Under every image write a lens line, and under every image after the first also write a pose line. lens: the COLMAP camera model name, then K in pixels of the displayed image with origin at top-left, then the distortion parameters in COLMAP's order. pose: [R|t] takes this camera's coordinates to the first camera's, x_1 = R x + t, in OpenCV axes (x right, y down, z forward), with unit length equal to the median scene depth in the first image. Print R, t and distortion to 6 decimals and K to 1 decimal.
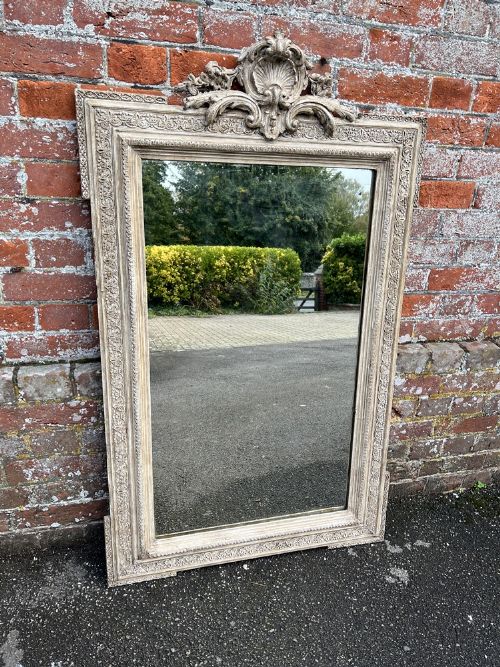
lens RADIAL K [[493.1, 0, 250.8], [0, 493.1, 330.9], [0, 0, 1]] dist [0.030155, -0.040758]
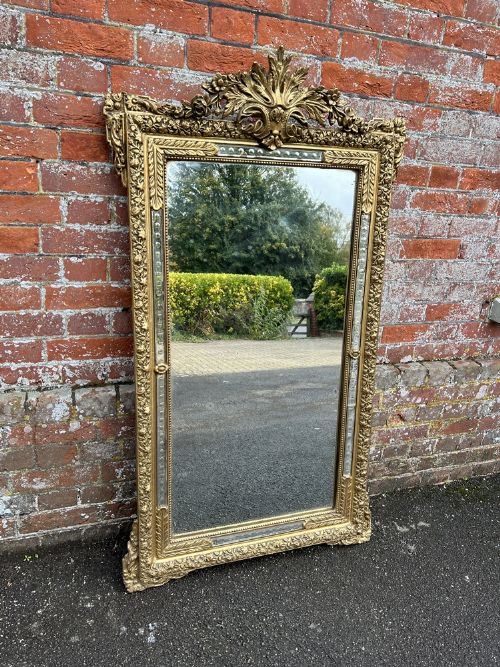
lens RADIAL K [[508.9, 0, 250.0], [0, 508.9, 333.5], [0, 0, 1]] dist [0.032305, -0.040295]
pose [[0.996179, -0.007756, 0.086995, -0.205580], [0.010656, 0.999401, -0.032926, -0.010655], [-0.086687, 0.033727, 0.995664, -0.270804]]
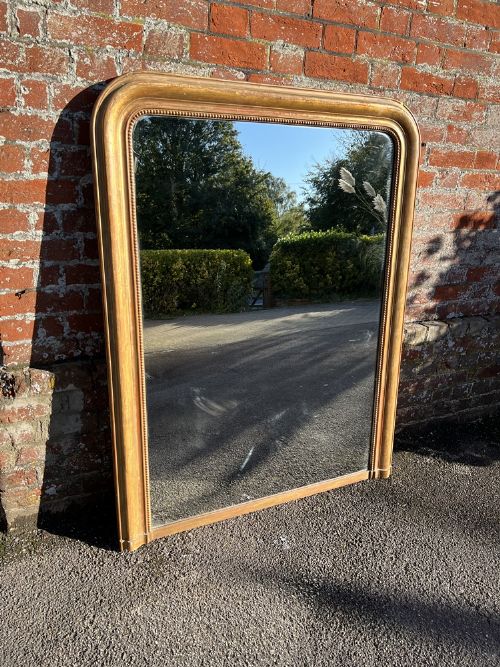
lens RADIAL K [[525.1, 0, 252.3], [0, 525.1, 345.6], [0, 0, 1]] dist [0.032146, -0.044815]
pose [[0.980444, -0.068162, 0.184616, -0.594730], [0.068026, 0.997658, 0.007076, 0.056239], [-0.184666, 0.005621, 0.982785, -0.471348]]
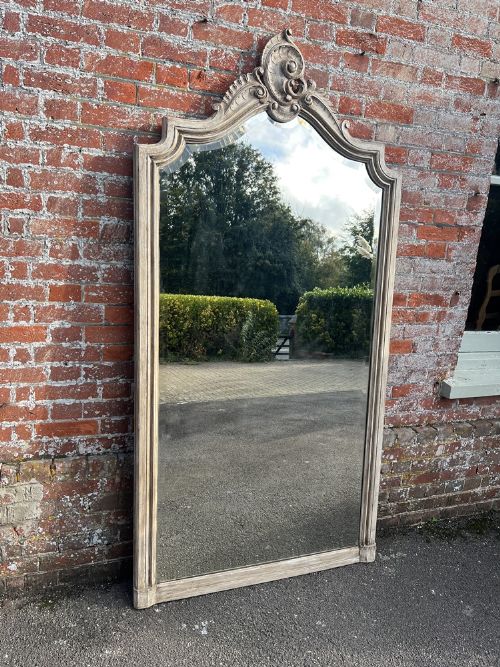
lens RADIAL K [[515.5, 0, 246.0], [0, 515.5, 331.5], [0, 0, 1]] dist [0.015391, -0.004140]
pose [[0.995906, -0.014895, 0.089155, -0.315478], [0.030094, 0.984699, -0.171648, -0.014288], [-0.085234, 0.173628, 0.981116, -0.786422]]
